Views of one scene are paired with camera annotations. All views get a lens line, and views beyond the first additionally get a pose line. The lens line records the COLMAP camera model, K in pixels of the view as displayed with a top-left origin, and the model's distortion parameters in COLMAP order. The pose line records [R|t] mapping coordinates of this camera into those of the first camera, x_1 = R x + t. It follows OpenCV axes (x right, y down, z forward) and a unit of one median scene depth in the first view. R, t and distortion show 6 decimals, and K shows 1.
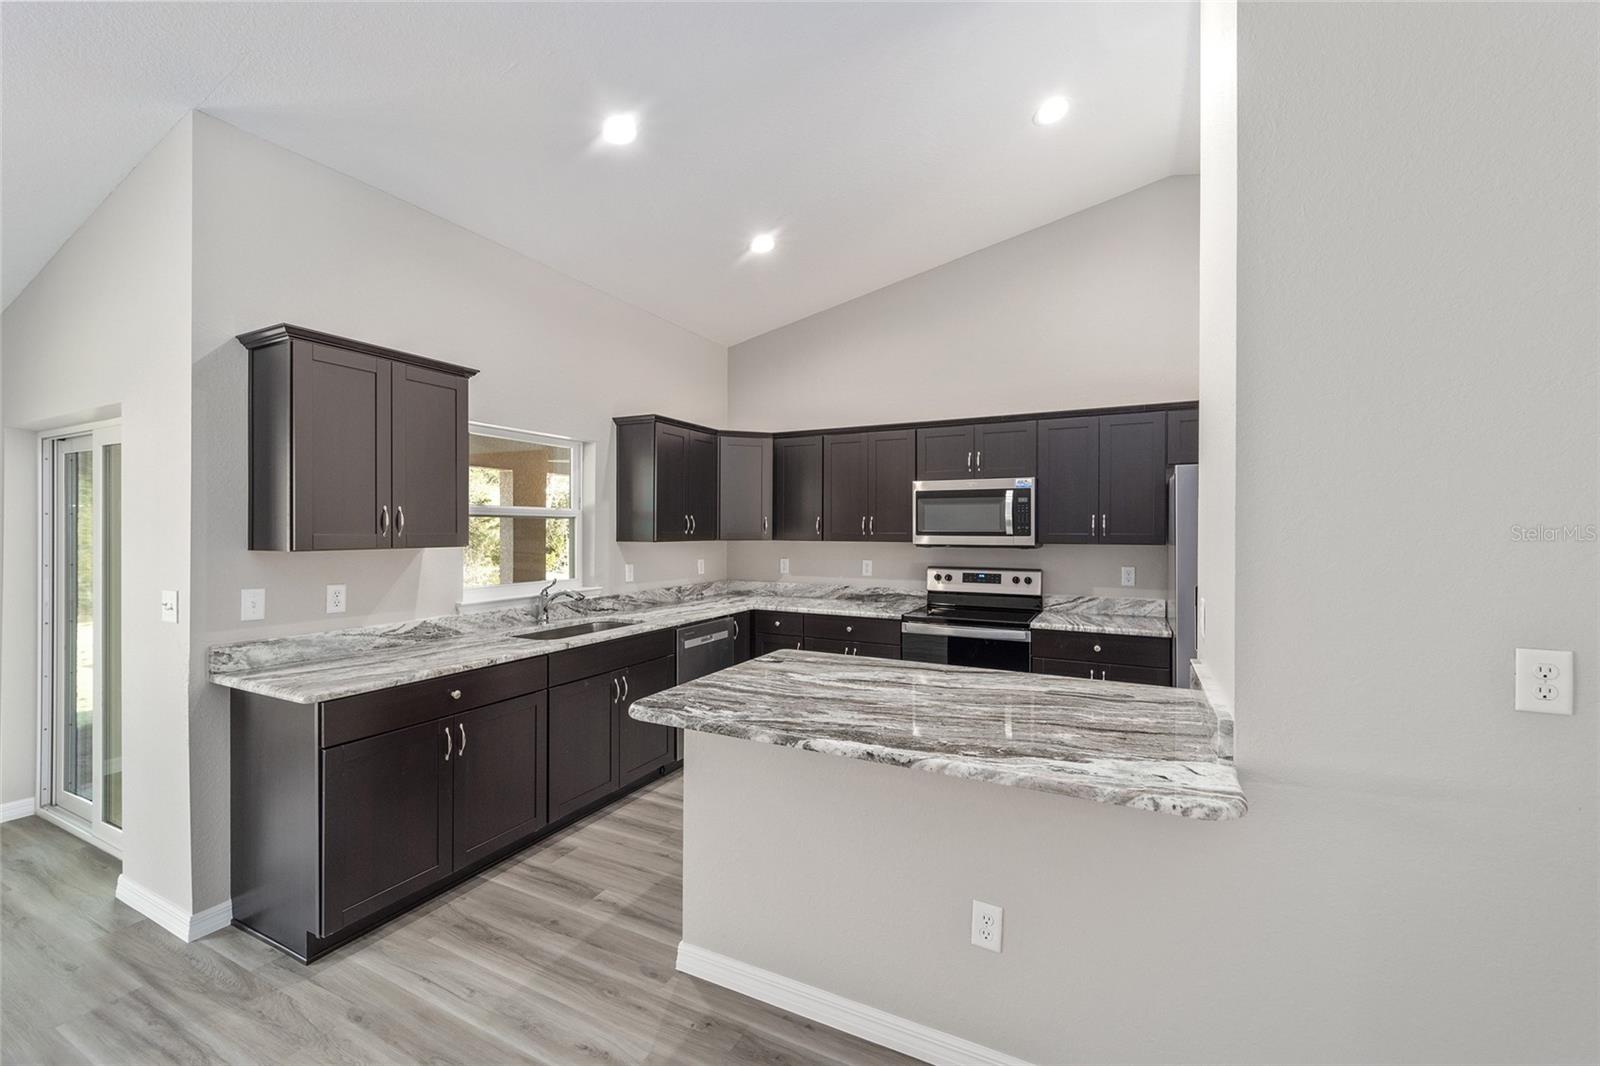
lens RADIAL K [[634.5, 0, 797.9], [0, 634.5, 526.4], [0, 0, 1]] dist [0.004280, 0.000425]
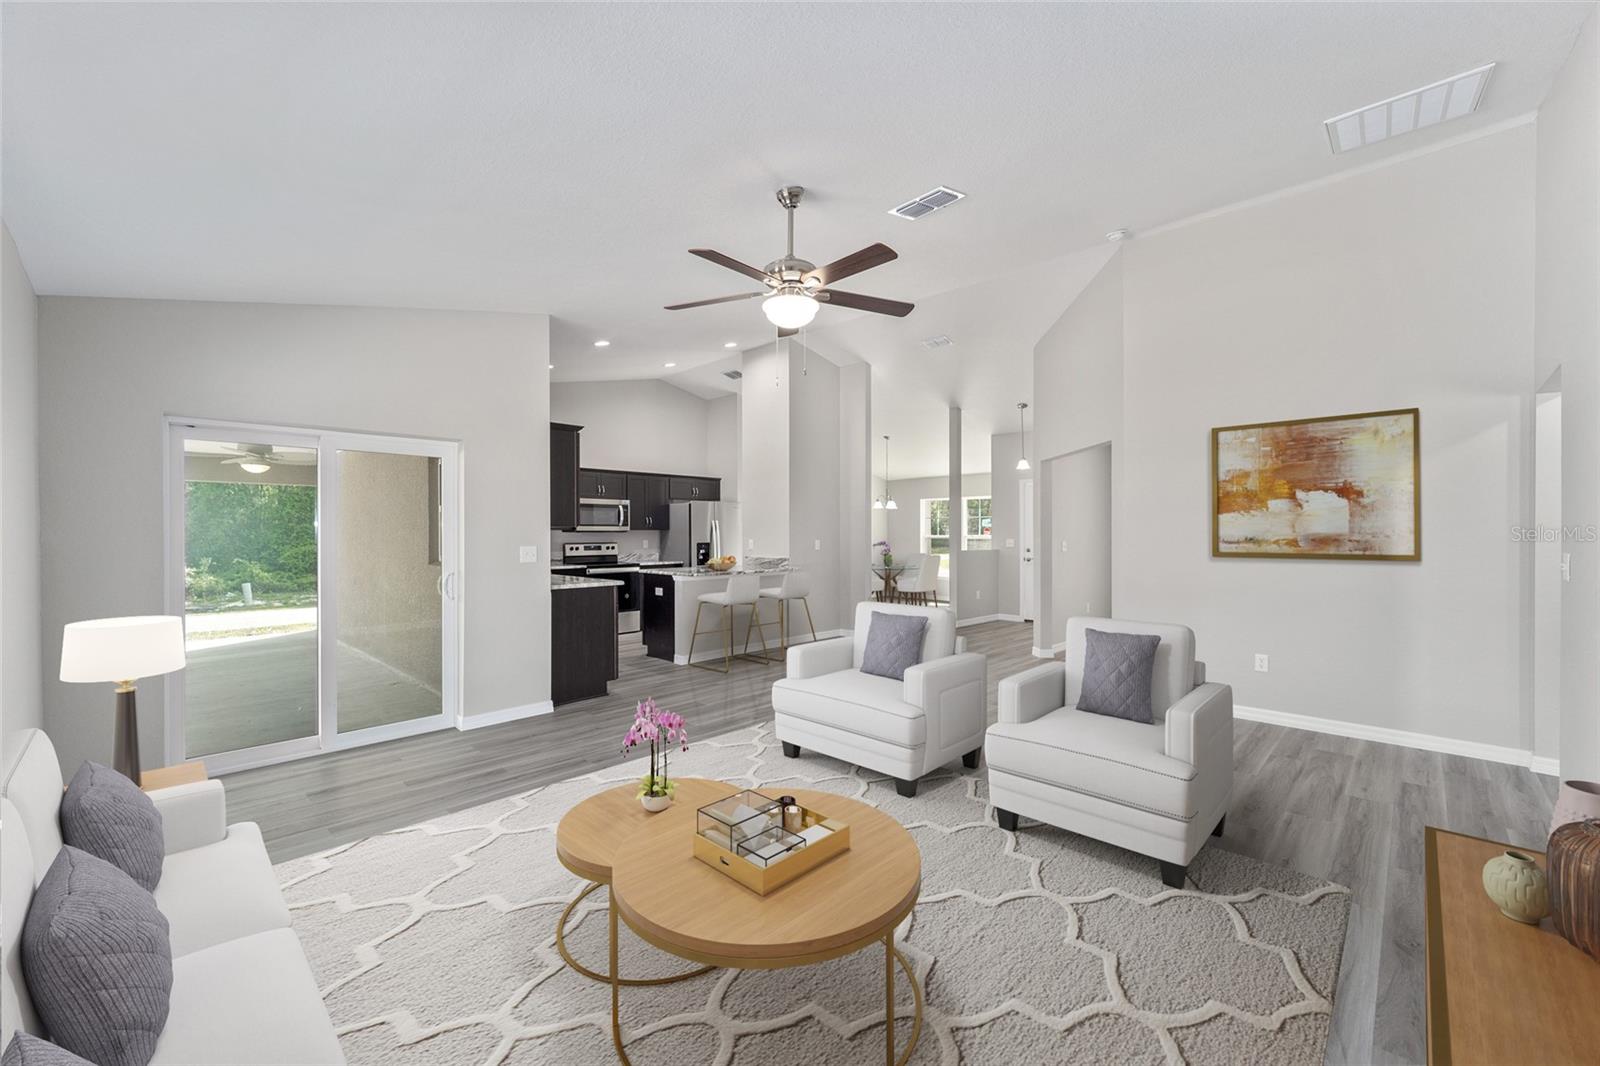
lens RADIAL K [[634.5, 0, 802.3], [0, 634.5, 530.1], [0, 0, 1]] dist [0.004280, 0.000425]
pose [[0.300224, -0.002059, 0.953867, -1.566017], [-0.004393, 0.999984, 0.003541, 0.017484], [-0.953859, -0.005254, 0.300210, -0.248437]]
